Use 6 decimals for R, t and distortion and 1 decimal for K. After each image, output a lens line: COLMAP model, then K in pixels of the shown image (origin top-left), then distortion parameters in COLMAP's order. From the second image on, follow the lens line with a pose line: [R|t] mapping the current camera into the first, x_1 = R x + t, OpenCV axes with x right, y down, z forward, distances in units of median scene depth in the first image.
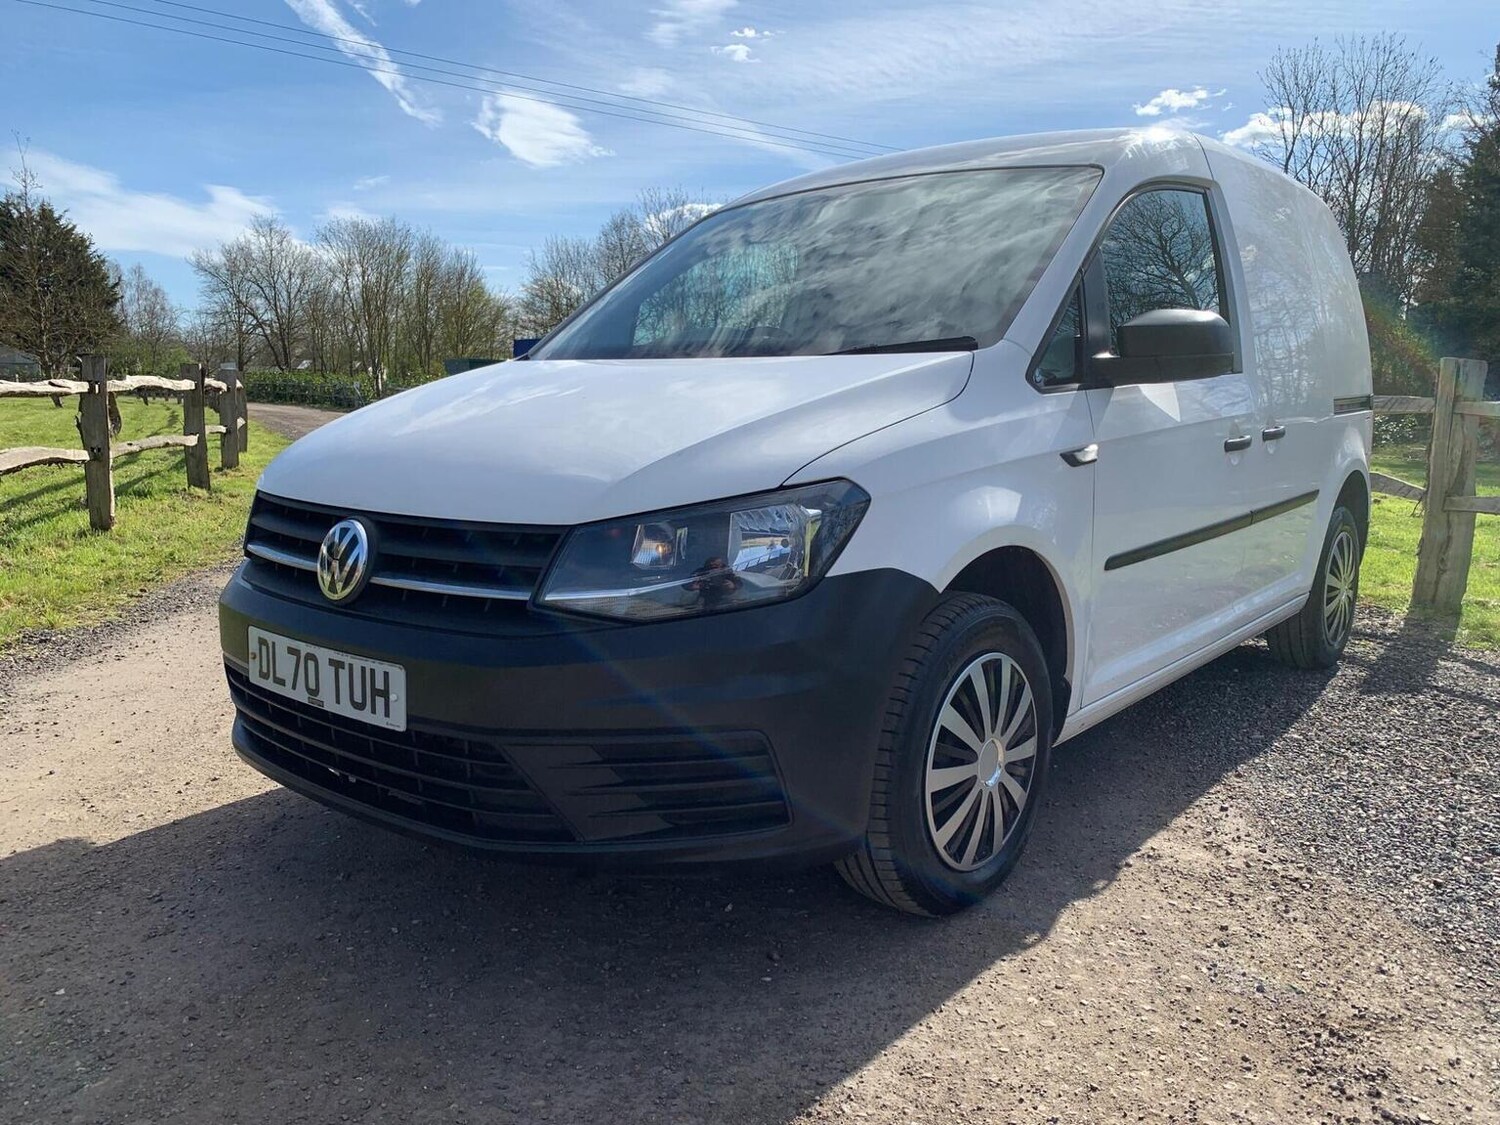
lens RADIAL K [[1154.2, 0, 754.6], [0, 1154.2, 575.1], [0, 0, 1]] dist [0.001066, 0.004364]
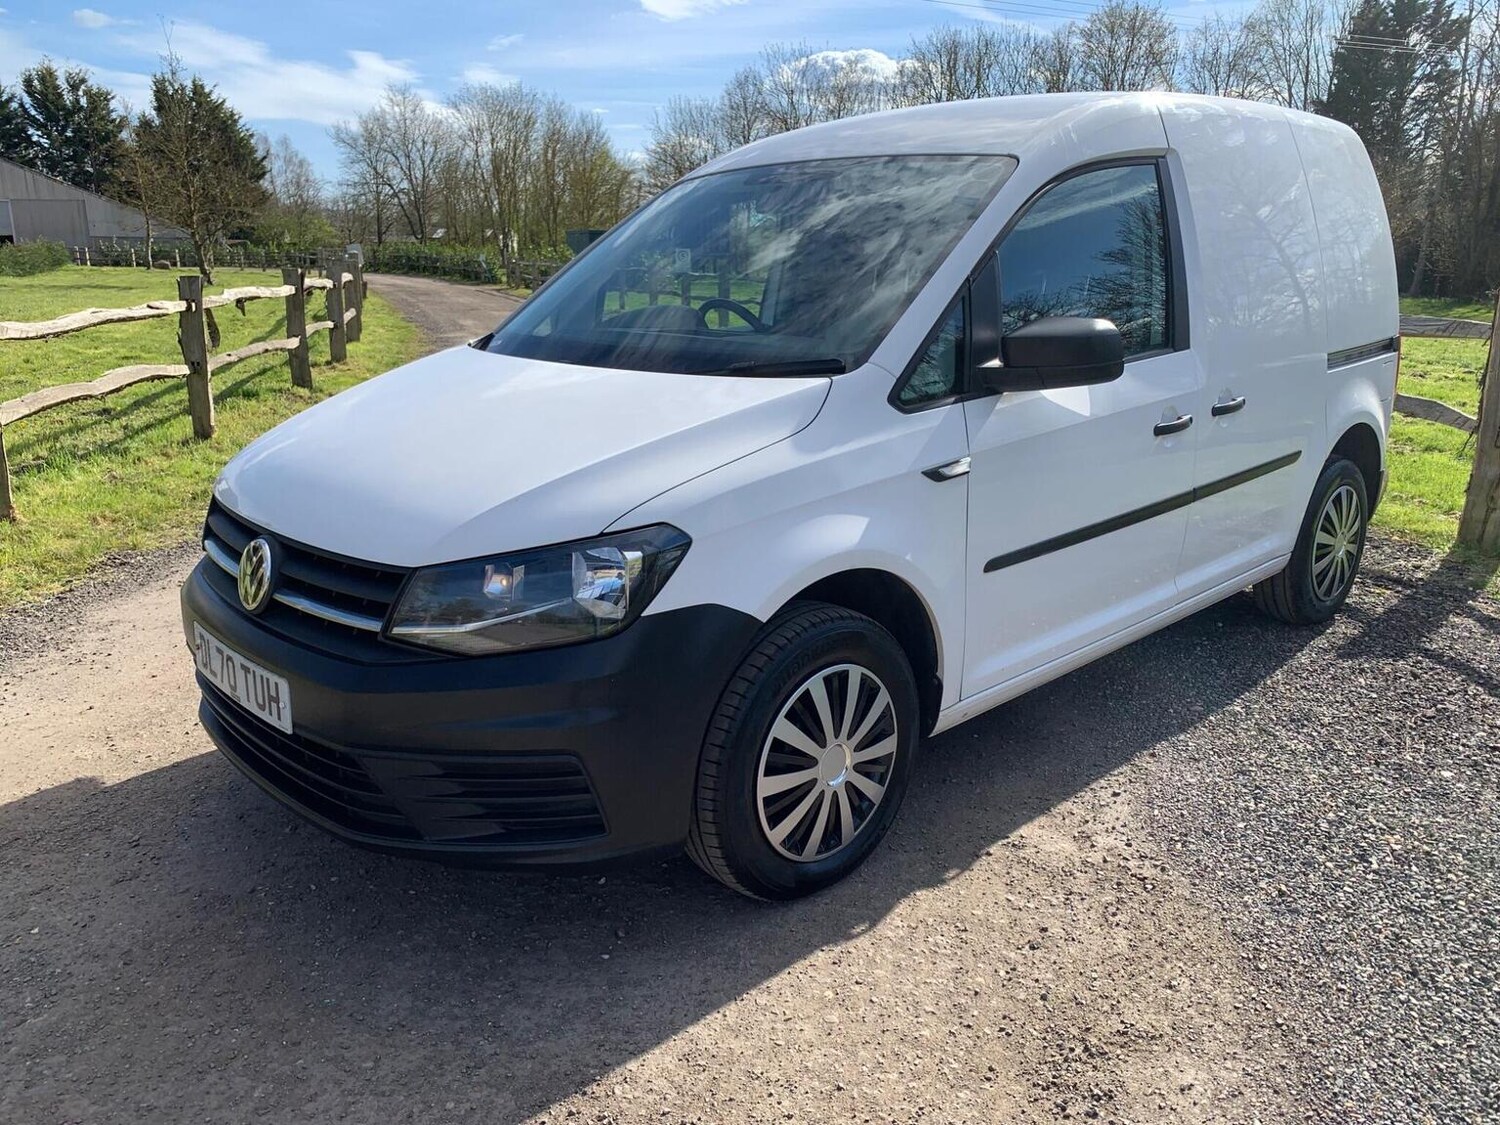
lens RADIAL K [[1153.3, 0, 730.3], [0, 1153.3, 553.7], [0, 0, 1]] dist [0.006668, -0.006281]
pose [[0.991034, 0.019536, -0.132177, 0.229814], [-0.006316, 0.994997, 0.099706, -0.132549], [0.133464, -0.097977, 0.986199, -0.055216]]
